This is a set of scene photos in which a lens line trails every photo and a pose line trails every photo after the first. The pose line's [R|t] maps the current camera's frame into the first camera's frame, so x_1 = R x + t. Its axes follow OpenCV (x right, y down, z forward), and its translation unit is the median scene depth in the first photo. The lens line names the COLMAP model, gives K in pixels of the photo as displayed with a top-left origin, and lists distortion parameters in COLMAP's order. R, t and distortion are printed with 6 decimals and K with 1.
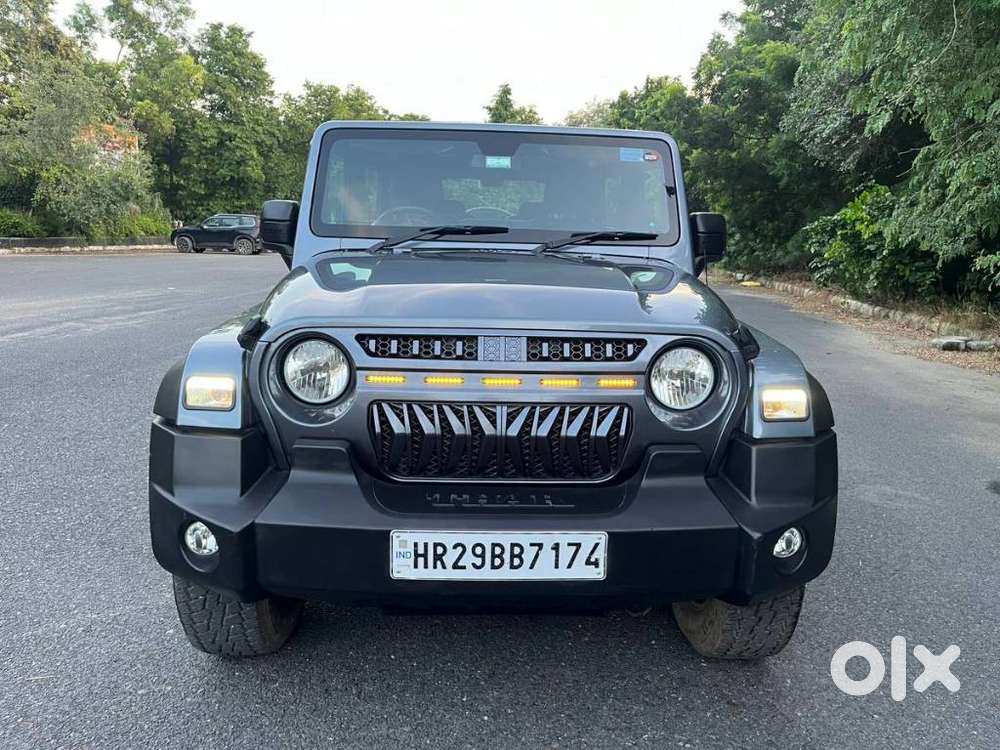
lens RADIAL K [[771.3, 0, 517.5], [0, 771.3, 373.1], [0, 0, 1]] dist [0.054940, -0.086329]
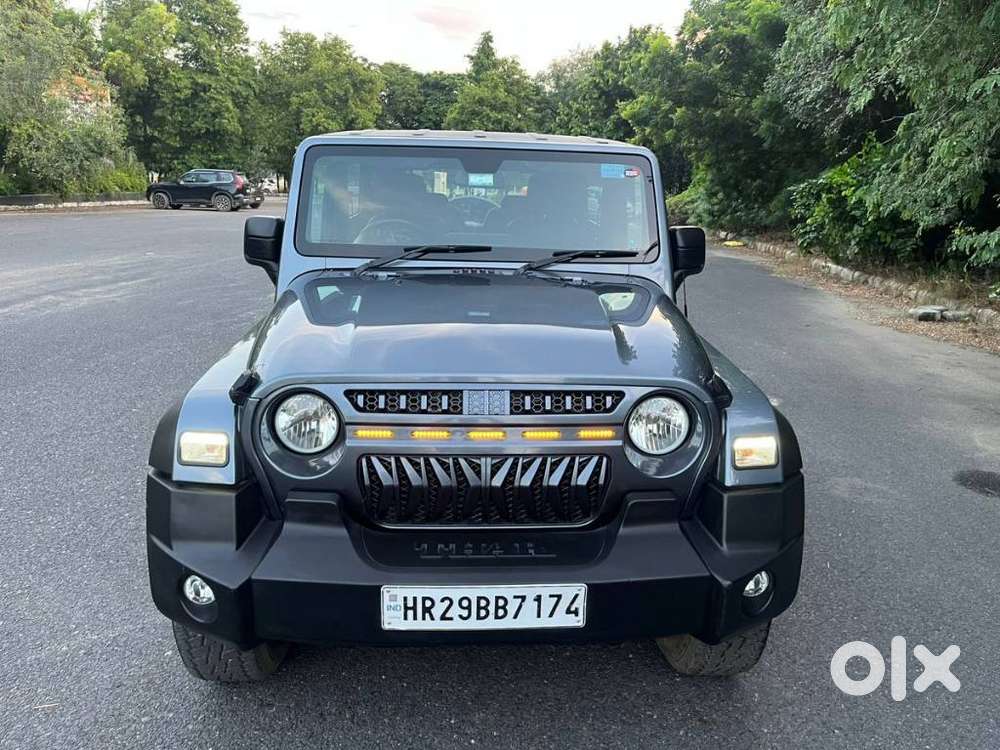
lens RADIAL K [[771.3, 0, 517.6], [0, 771.3, 368.8], [0, 0, 1]] dist [0.054940, -0.086329]
pose [[0.999764, -0.004582, 0.021248, 0.000476], [0.003339, 0.998302, 0.058150, -0.121948], [-0.021478, -0.058065, 0.998082, -0.032125]]
